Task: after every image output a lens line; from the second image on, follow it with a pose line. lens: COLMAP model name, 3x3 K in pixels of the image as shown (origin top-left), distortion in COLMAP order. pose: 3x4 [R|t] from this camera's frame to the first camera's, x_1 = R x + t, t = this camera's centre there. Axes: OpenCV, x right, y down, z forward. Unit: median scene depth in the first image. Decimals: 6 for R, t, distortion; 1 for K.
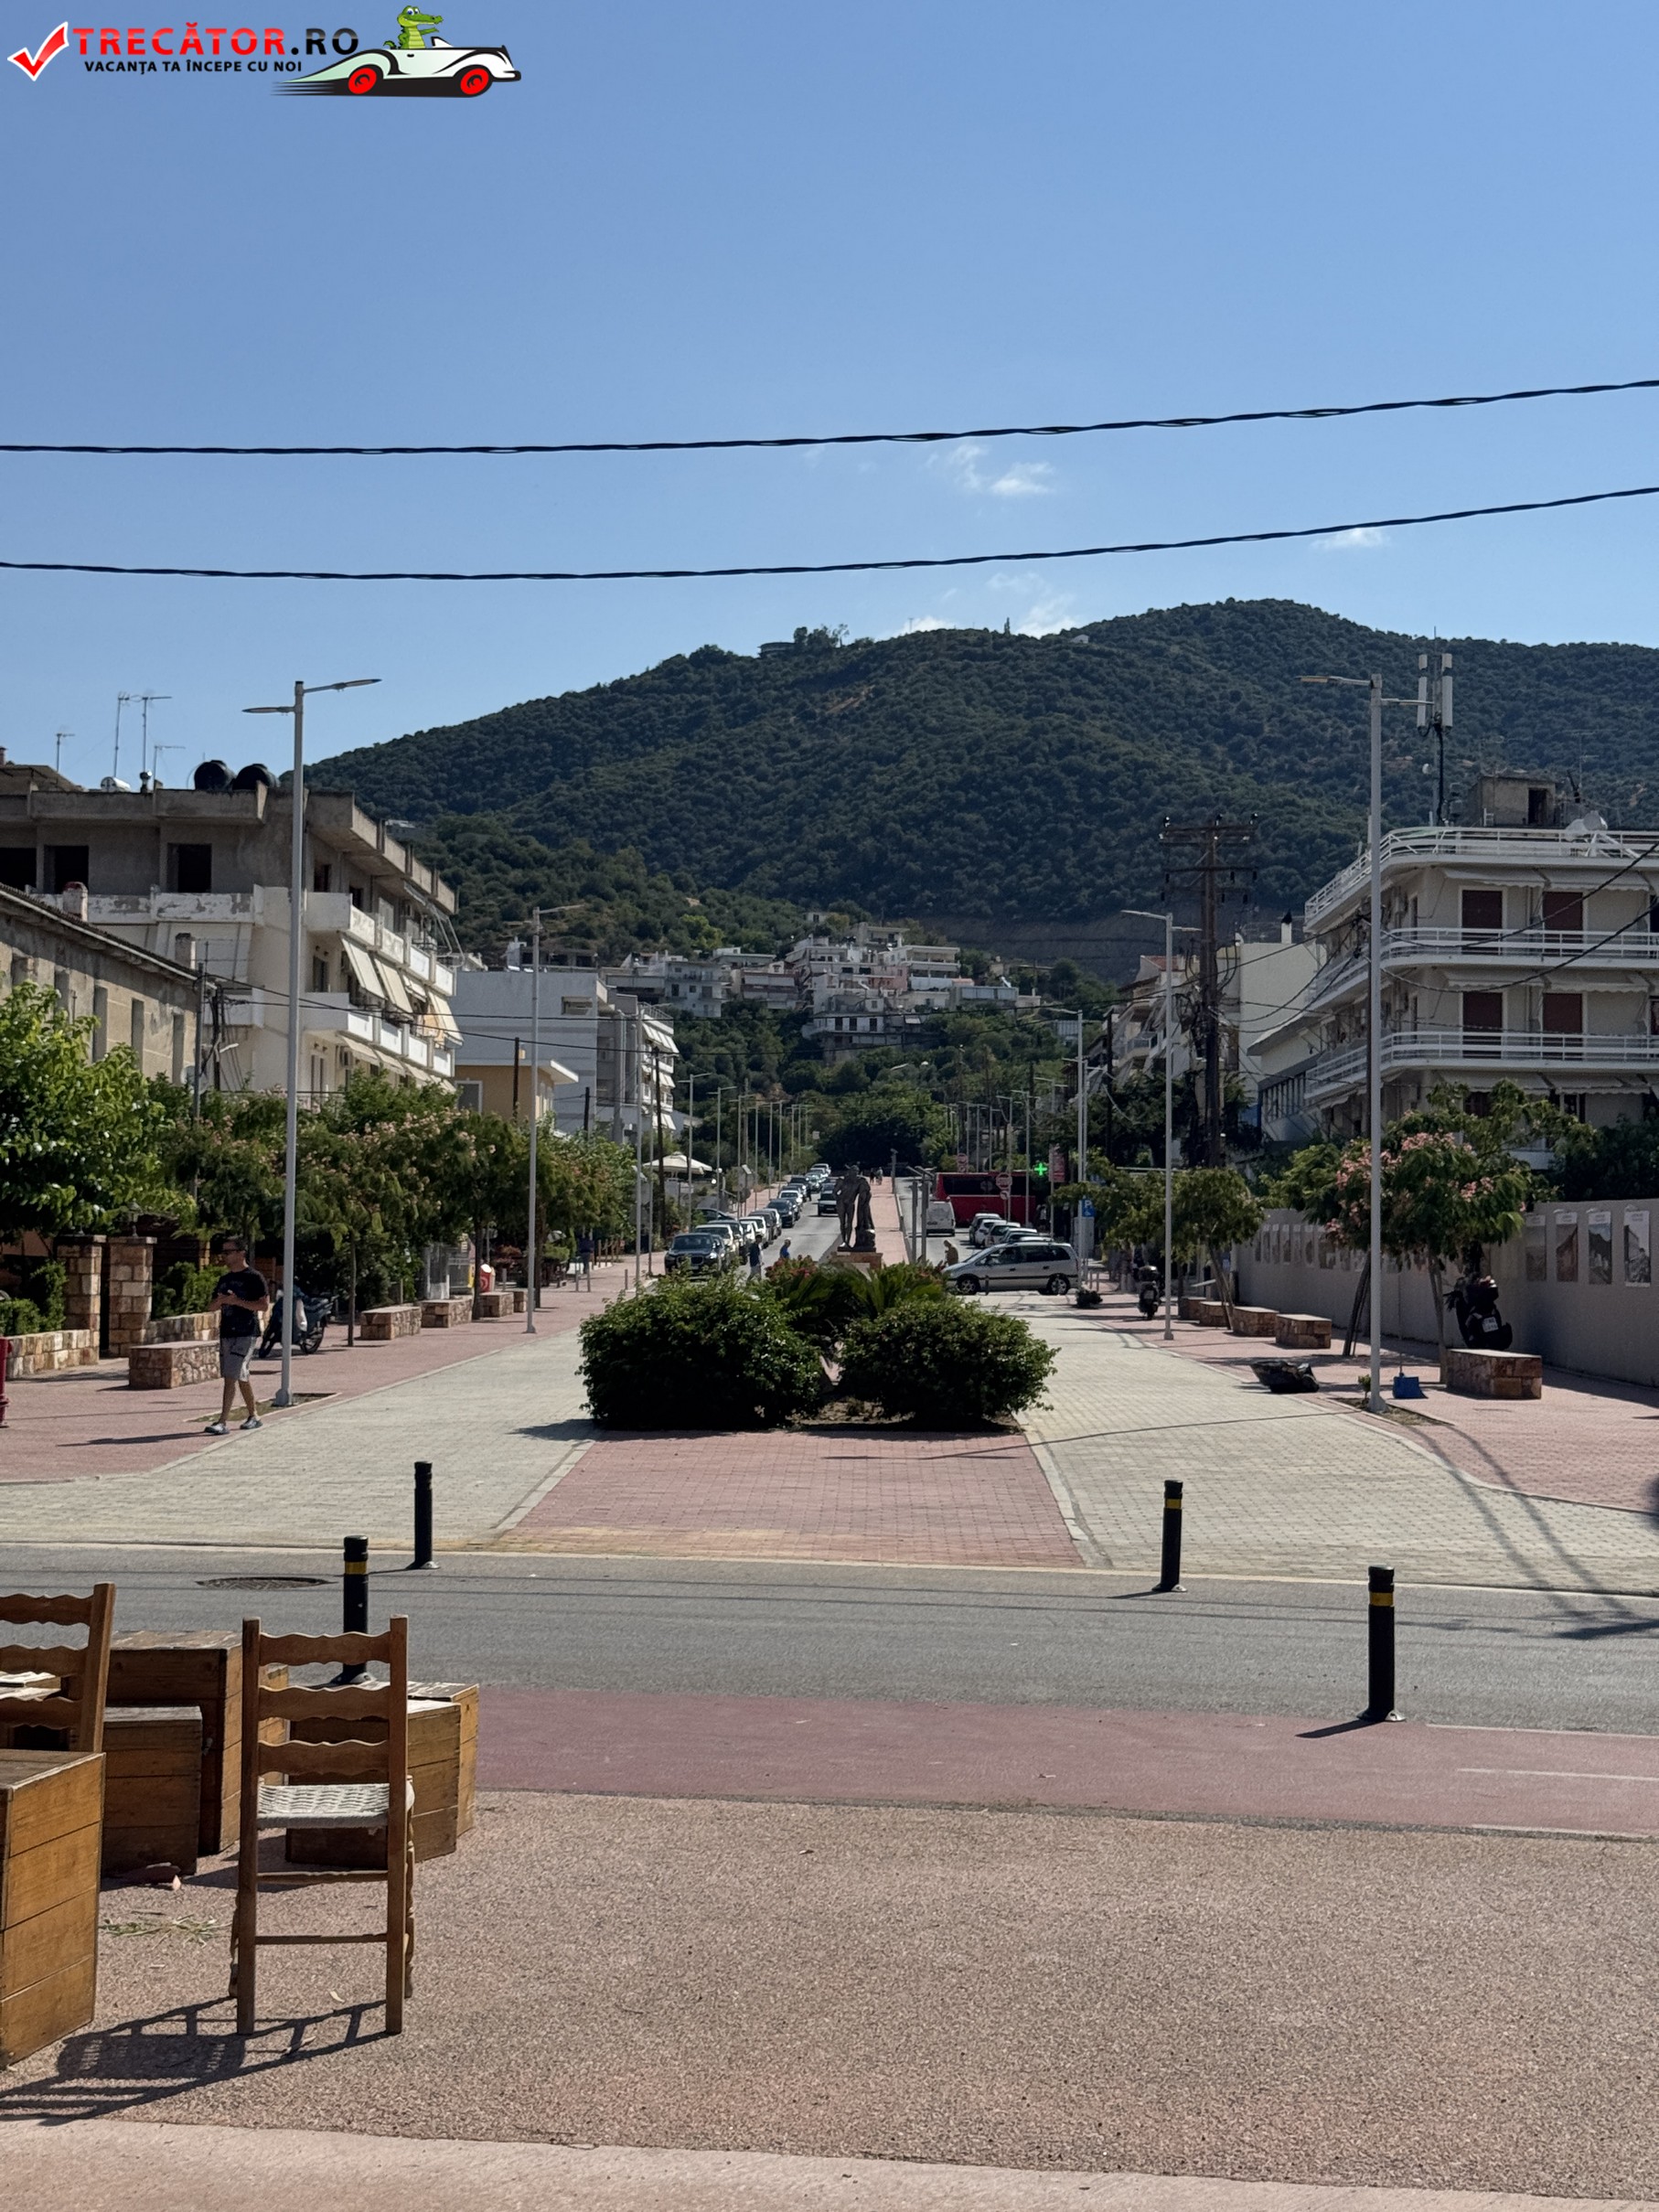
lens RADIAL K [[3128.8, 0, 829.5], [0, 3128.8, 1106.0], [0, 0, 1]] dist [0.164738, -0.097519]
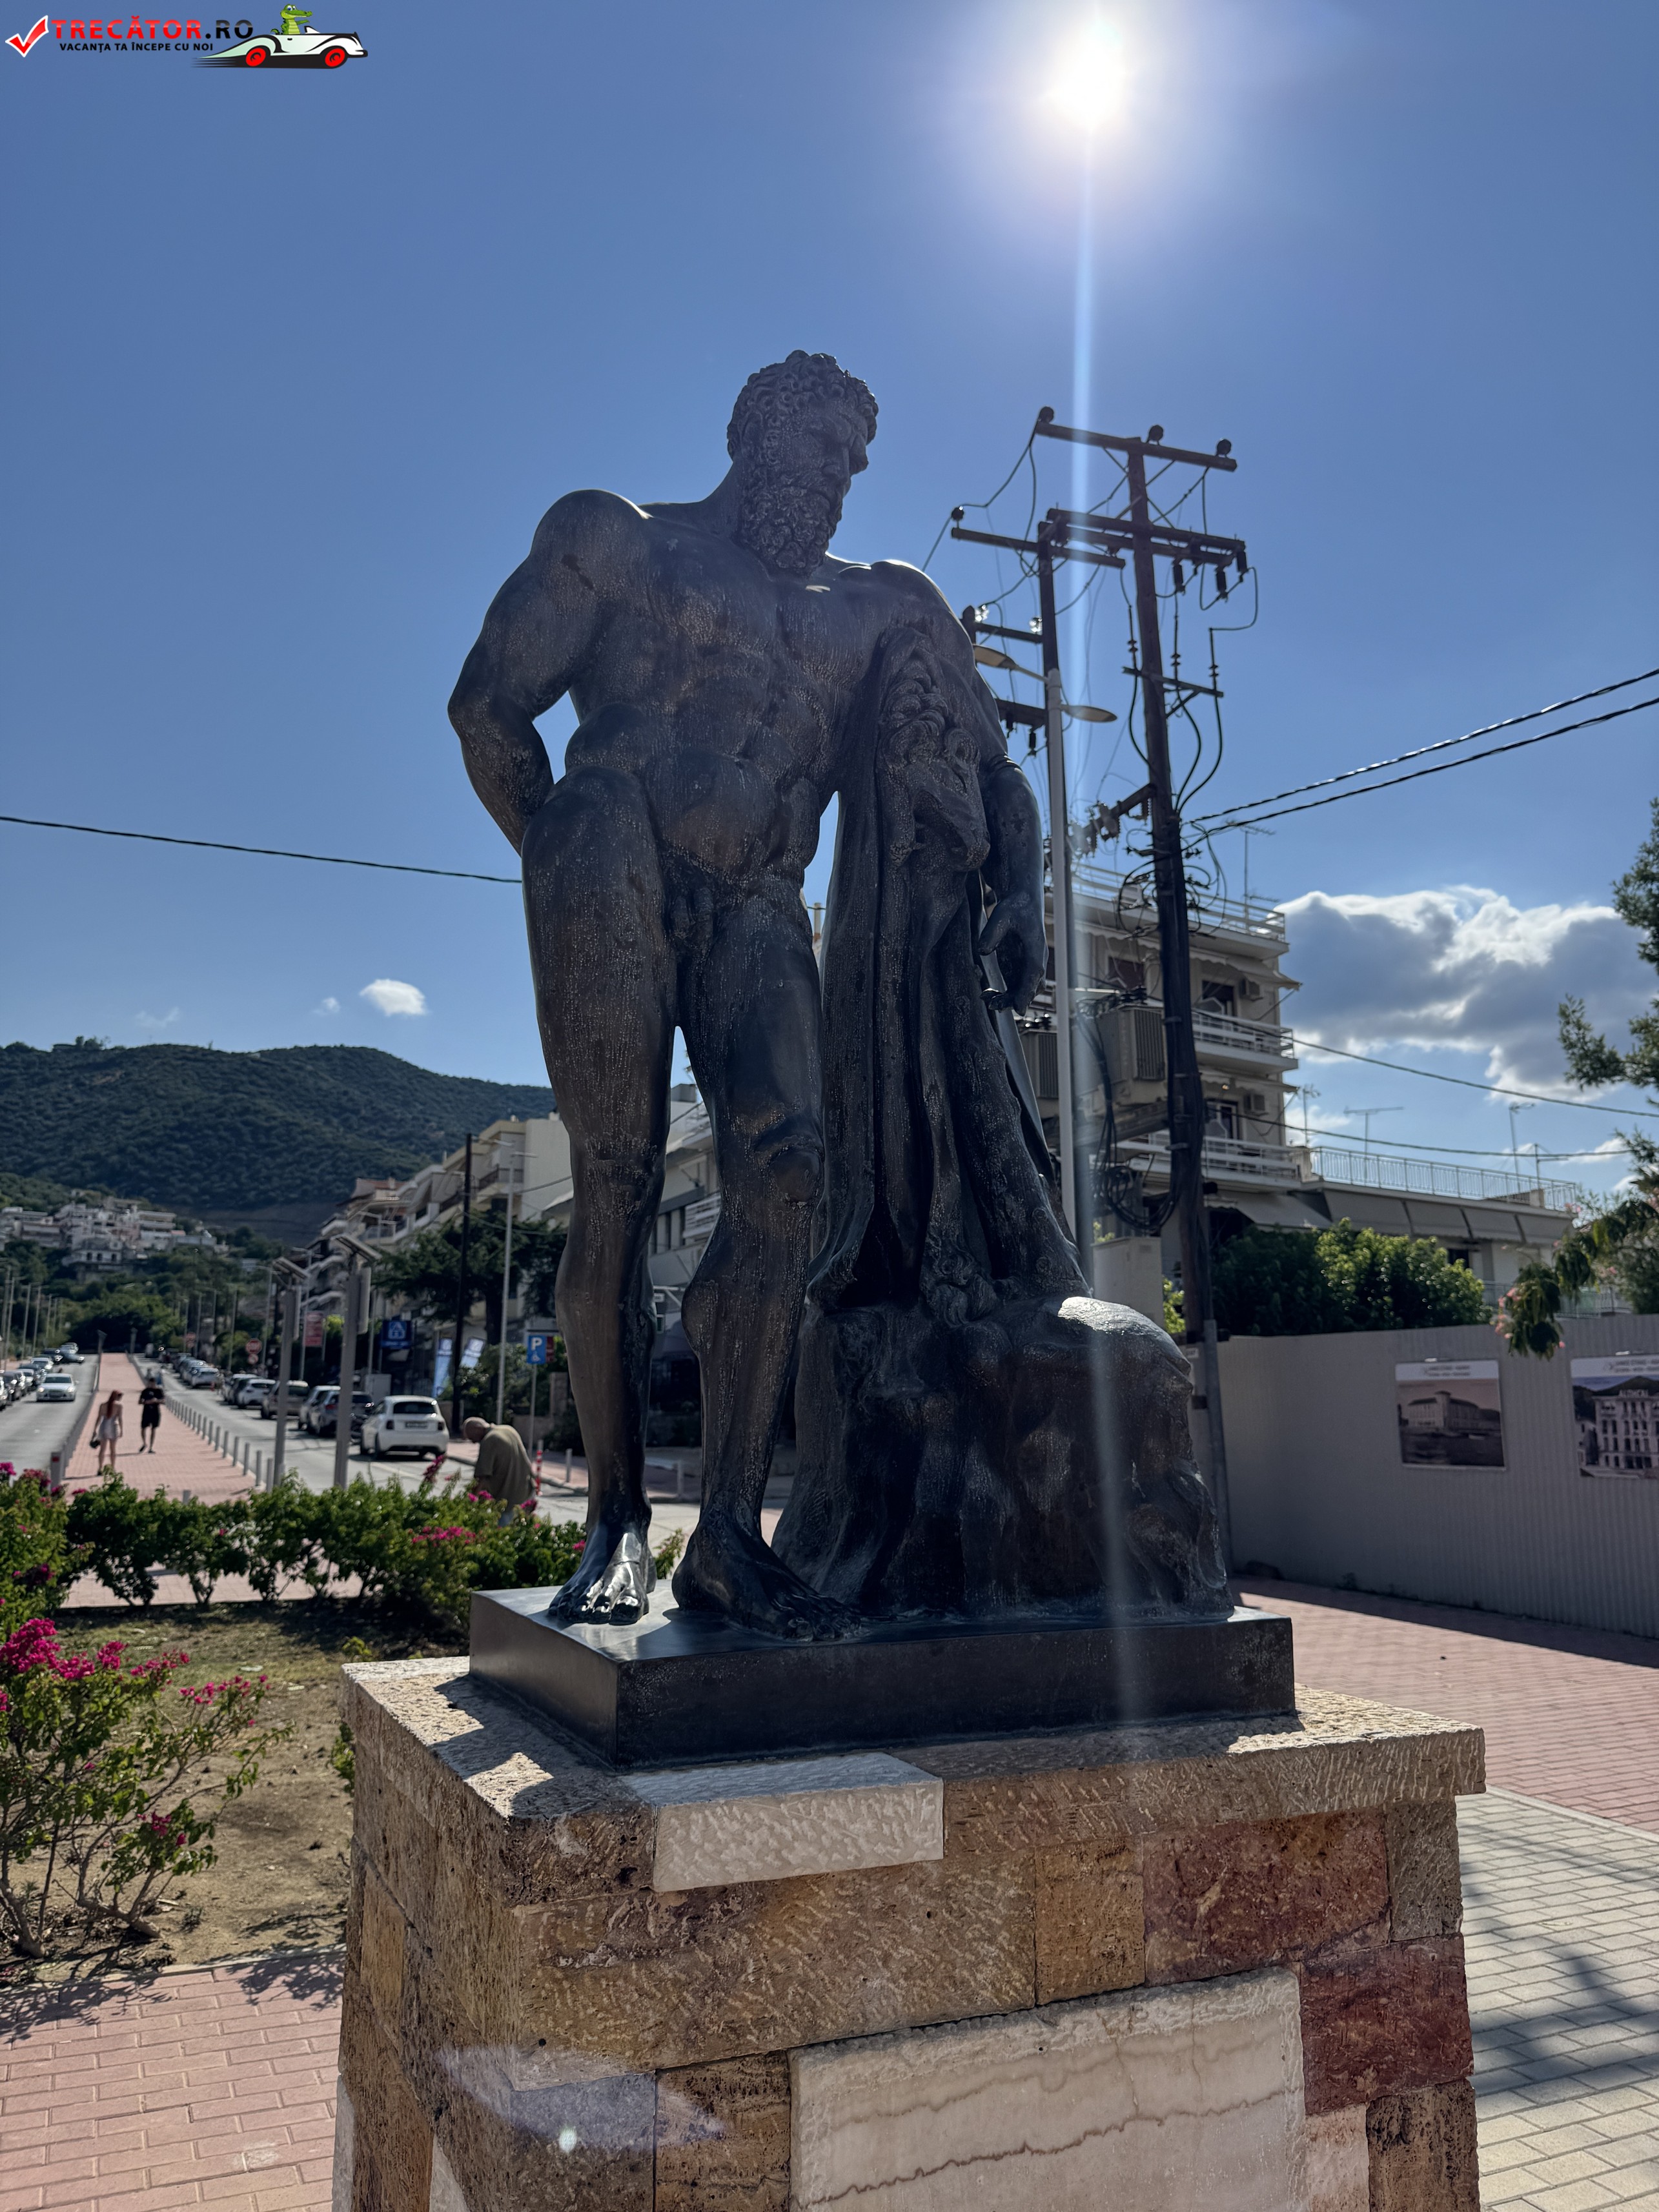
lens RADIAL K [[1570.0, 0, 905.9], [0, 1570.0, 1113.9], [0, 0, 1]] dist [0.047443, -0.149499]
pose [[0.885898, 0.071162, 0.458389, -0.000476], [-0.009334, 0.990698, -0.135761, 0.004322], [-0.463786, 0.115991, 0.878321, 0.105104]]
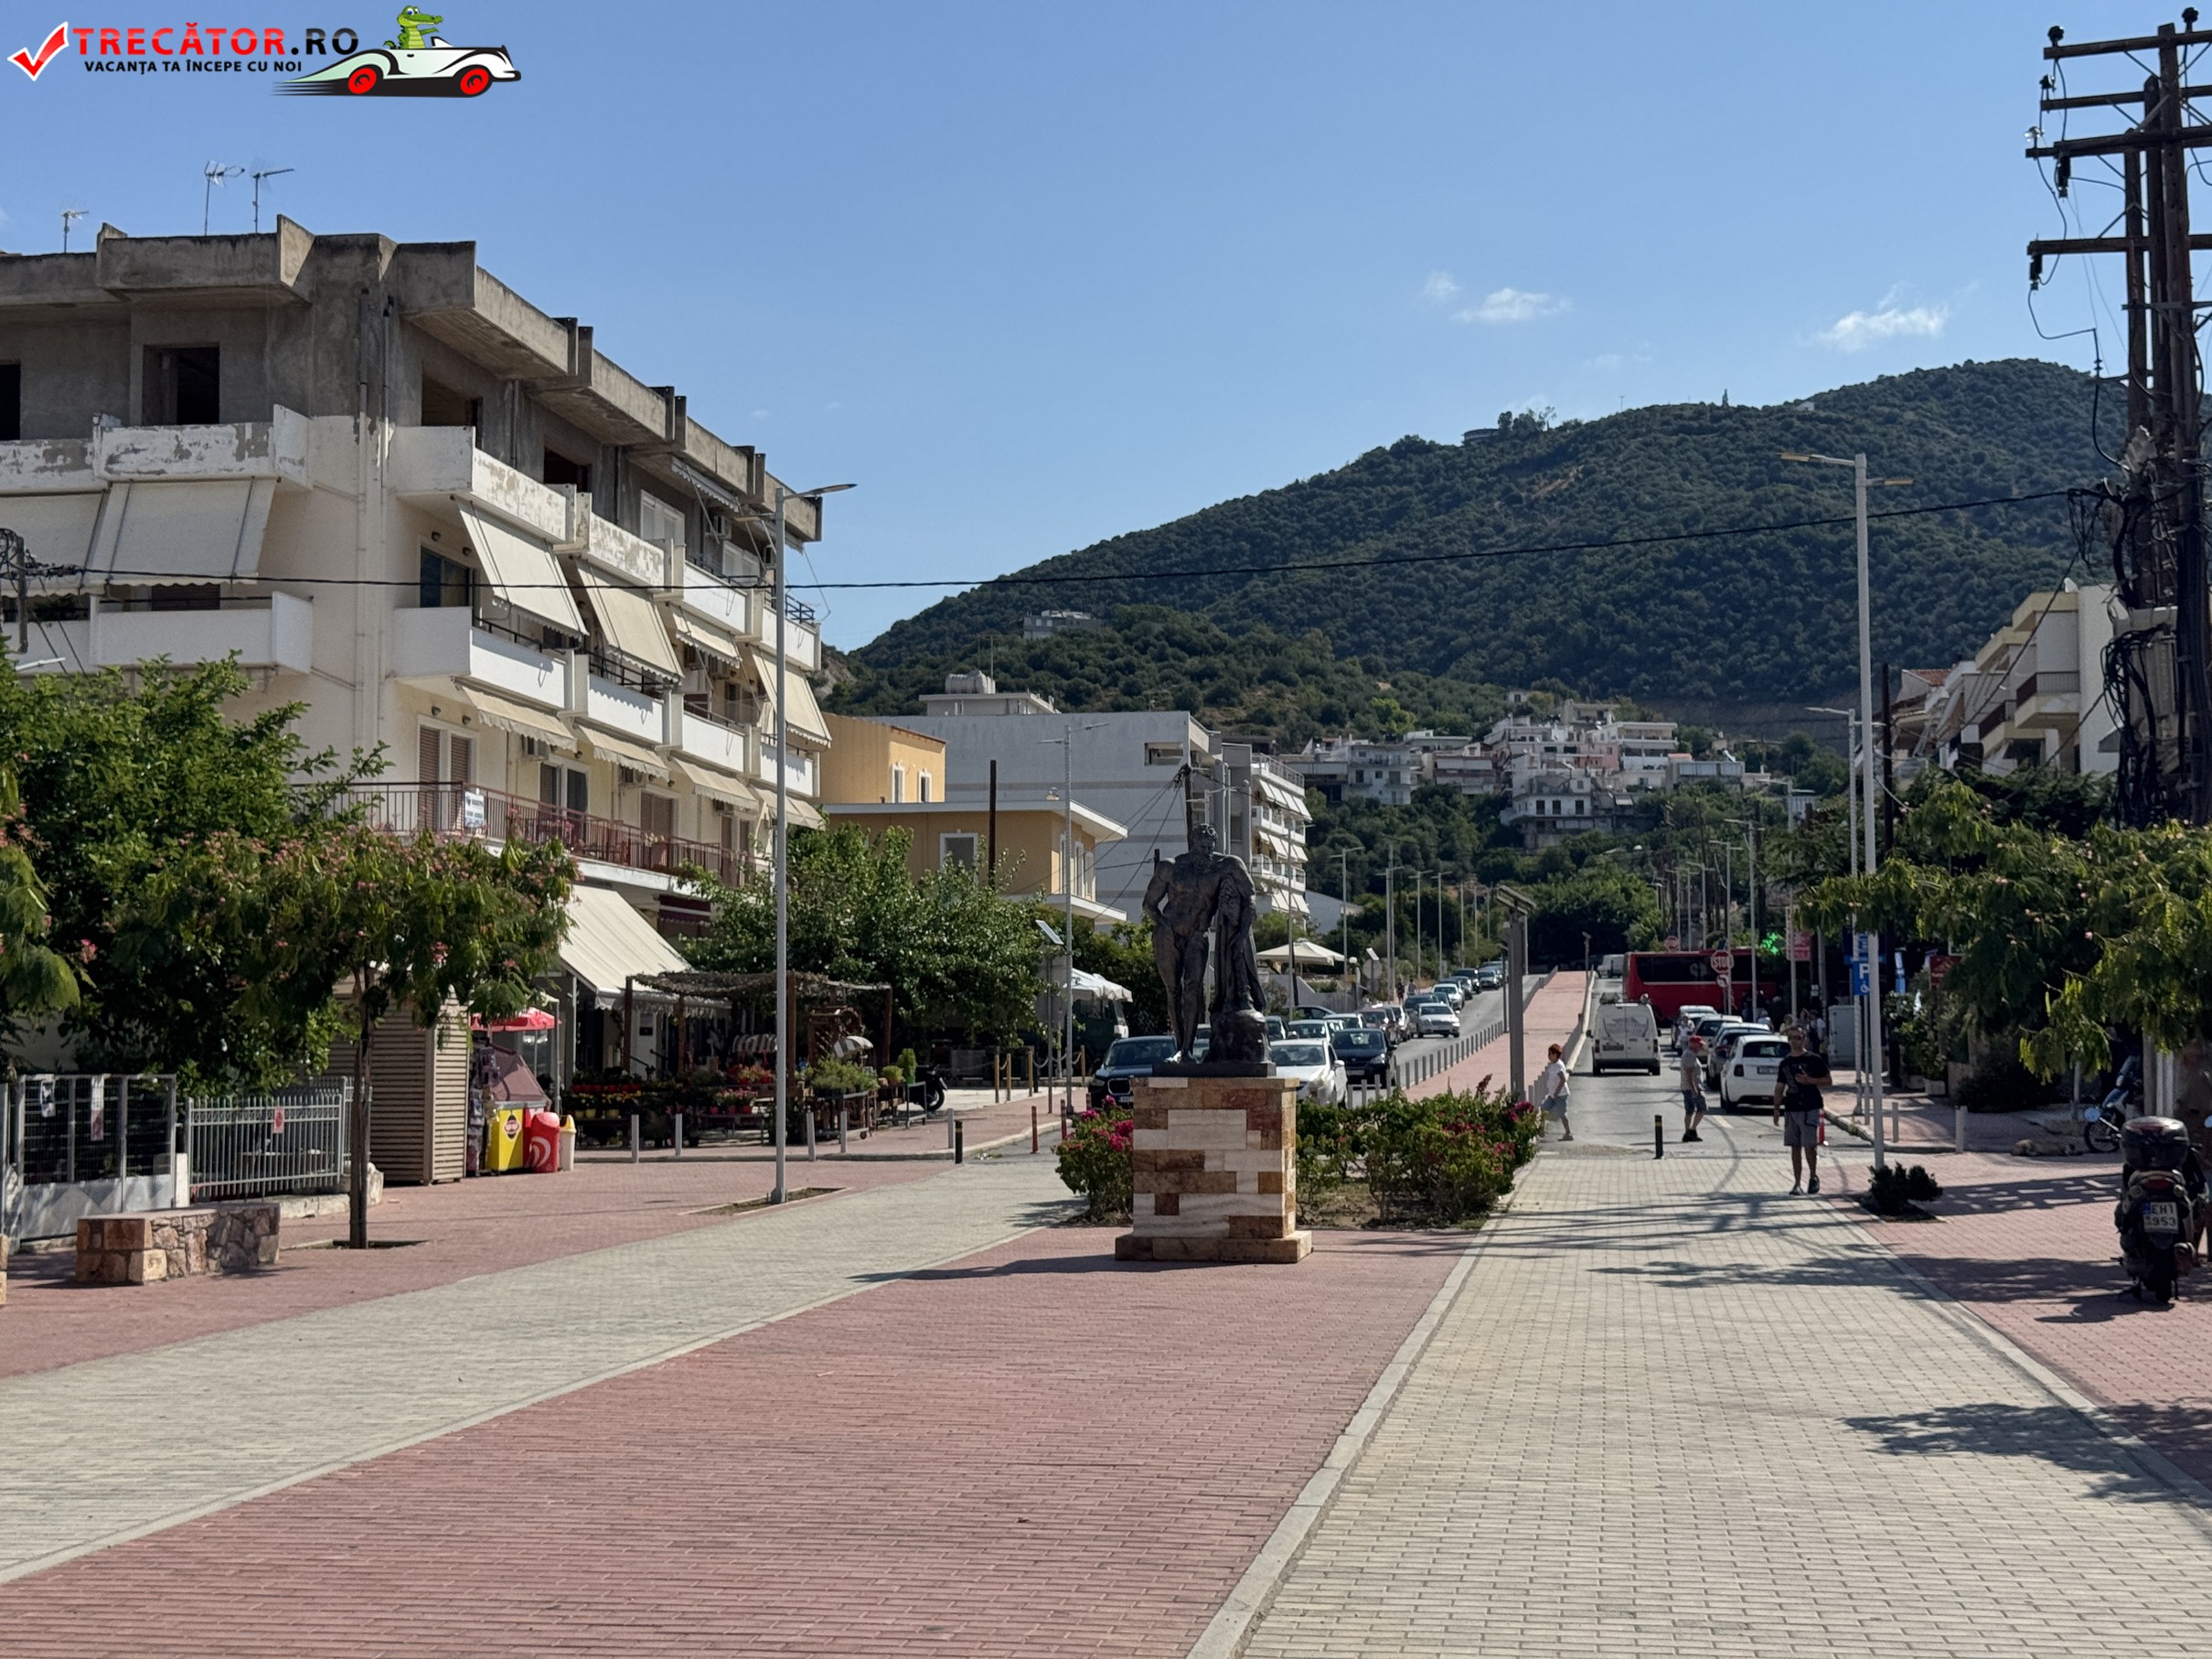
lens RADIAL K [[3128.8, 0, 1106.0], [0, 3128.8, 829.5], [0, 0, 1]] dist [0.164738, -0.097519]
pose [[0.989724, -0.025429, -0.140713, 0.004936], [0.021514, 0.999340, -0.029270, 0.003187], [0.141365, 0.025942, 0.989618, 0.071420]]
